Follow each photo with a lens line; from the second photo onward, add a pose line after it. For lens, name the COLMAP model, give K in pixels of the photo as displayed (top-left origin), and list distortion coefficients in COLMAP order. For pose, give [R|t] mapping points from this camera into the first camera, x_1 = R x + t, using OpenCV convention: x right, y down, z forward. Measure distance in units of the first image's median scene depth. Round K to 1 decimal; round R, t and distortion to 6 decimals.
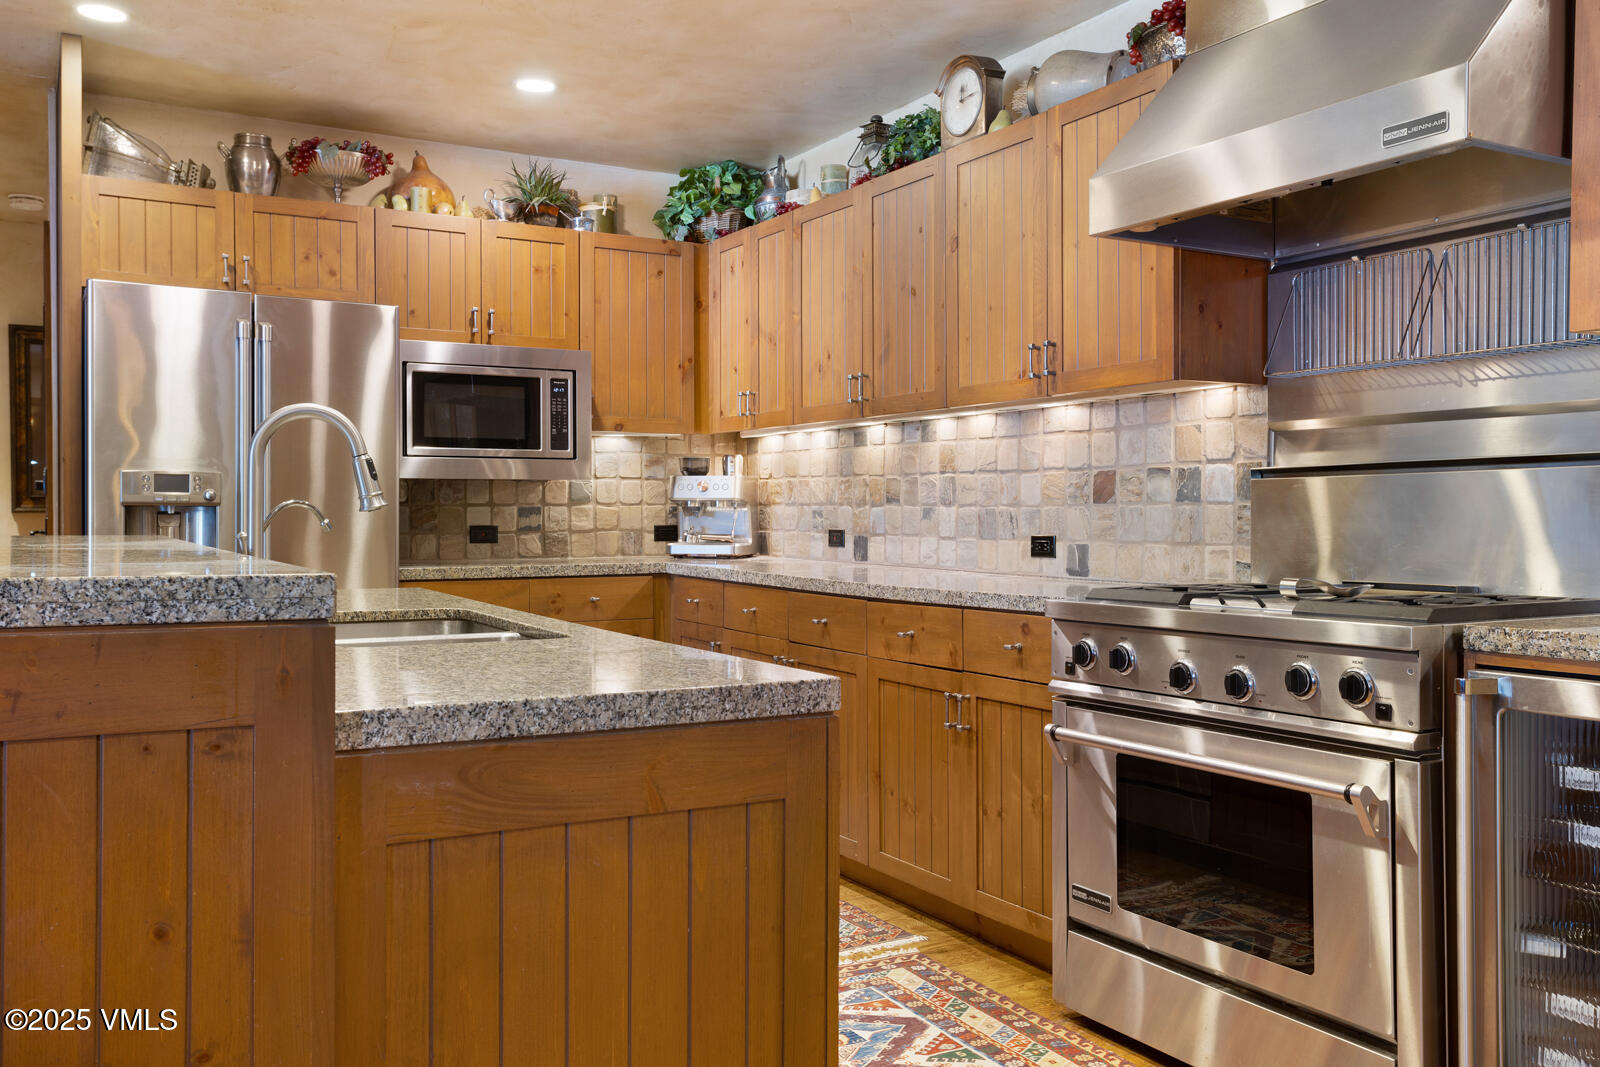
lens RADIAL K [[1284.2, 0, 835.9], [0, 1284.2, 523.8], [0, 0, 1]] dist [0.005353, 0.021968]
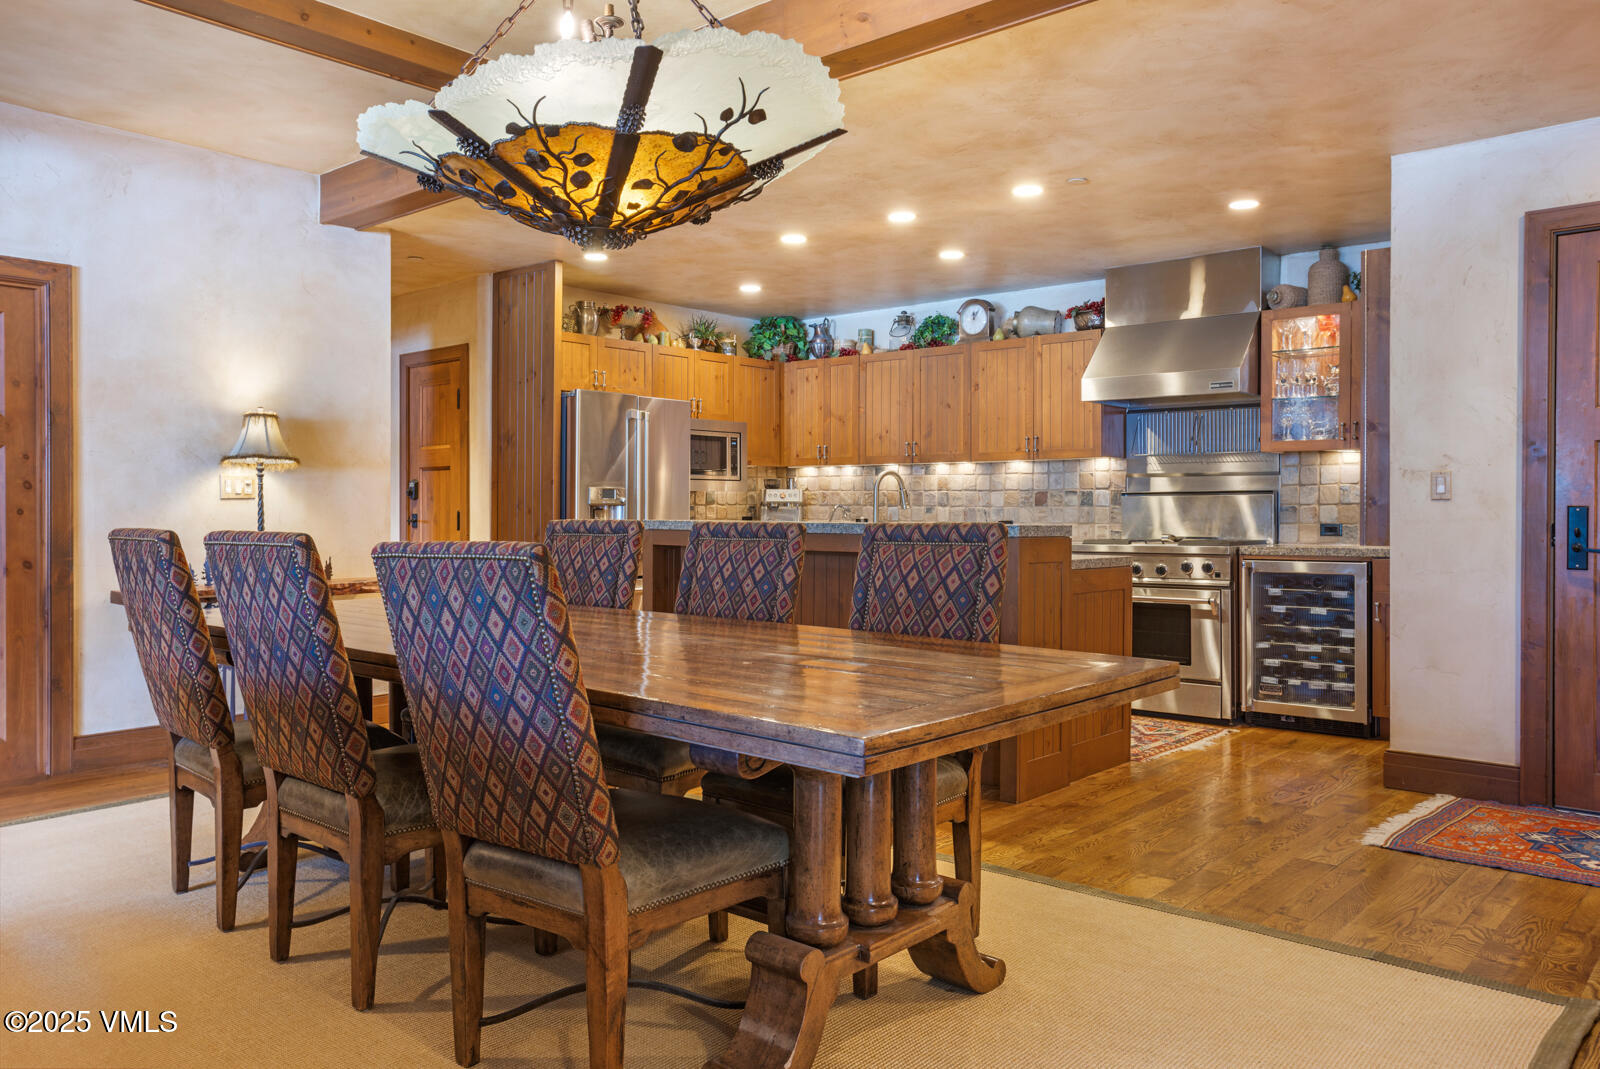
lens RADIAL K [[1178.2, 0, 780.5], [0, 1178.2, 516.3], [0, 0, 1]] dist [-0.010753, 0.009469]
pose [[0.945390, 0.000353, 0.325940, -0.859255], [0.000583, 0.999996, -0.002776, 0.007256], [-0.325940, 0.002815, 0.945386, -0.768348]]
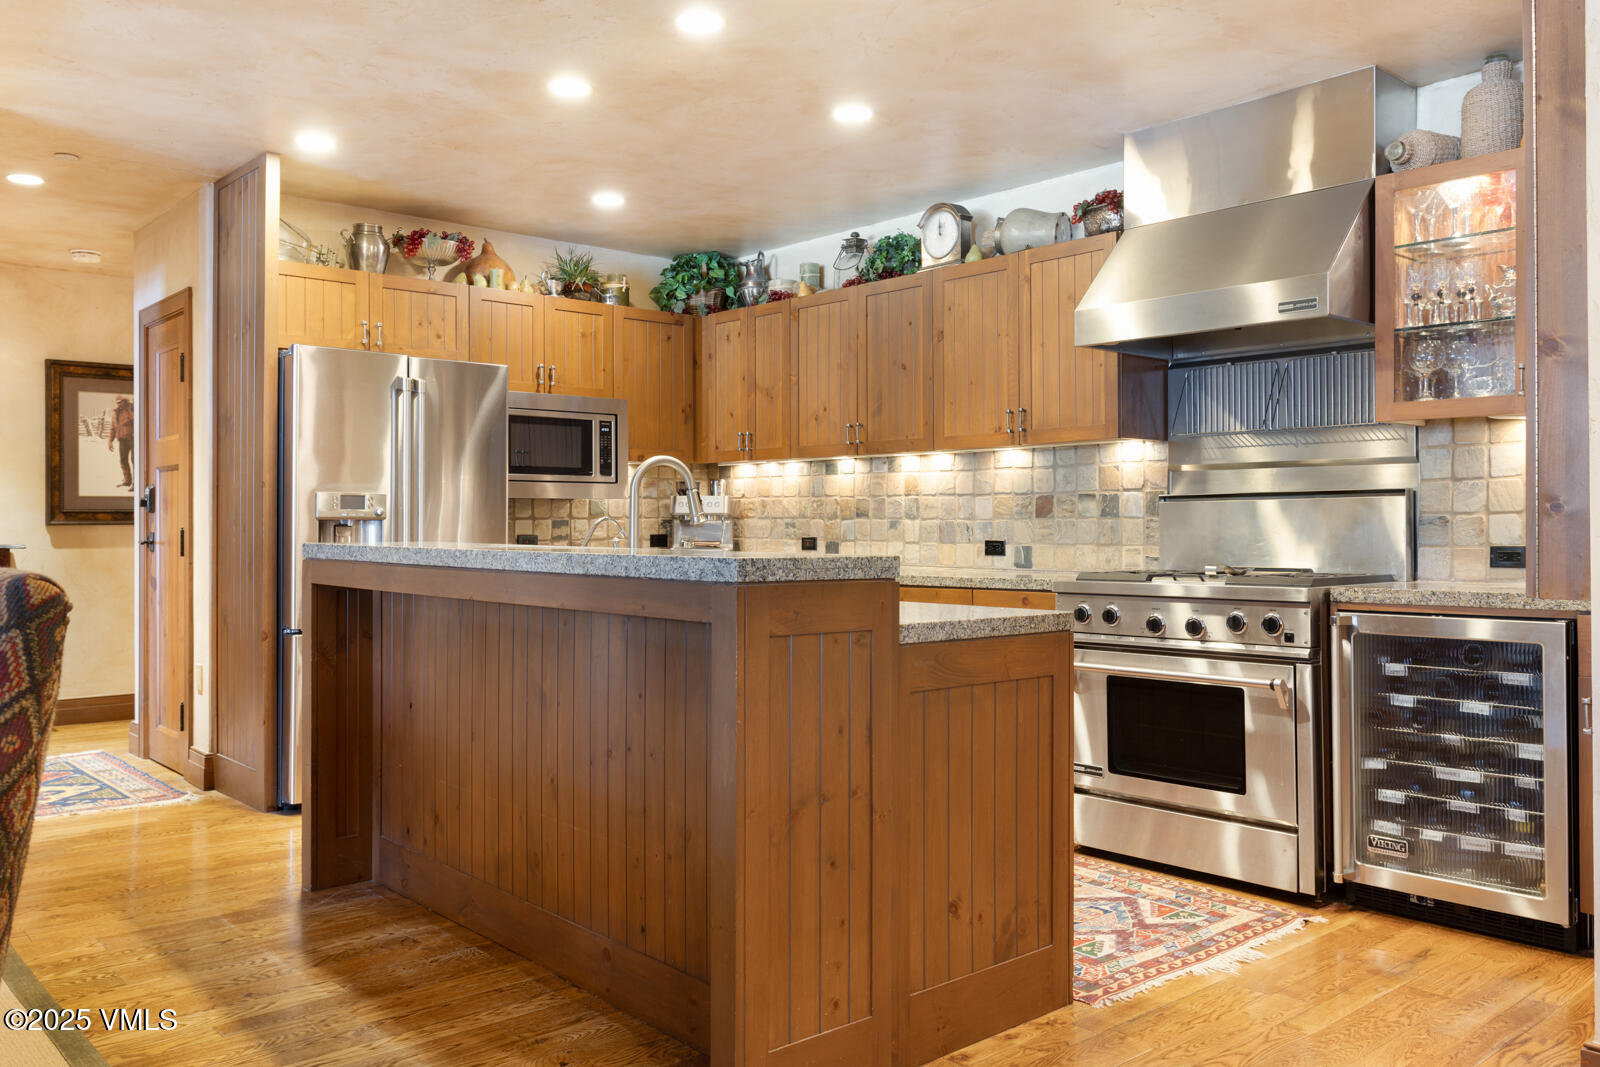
lens RADIAL K [[1231.0, 0, 802.0], [0, 1231.0, 517.6], [0, 0, 1]] dist [0.024731, -0.032743]
pose [[0.980751, -0.000599, 0.195260, -0.319900], [0.003272, 0.999905, -0.013365, 0.001567], [-0.195234, 0.013746, 0.980660, -0.302639]]
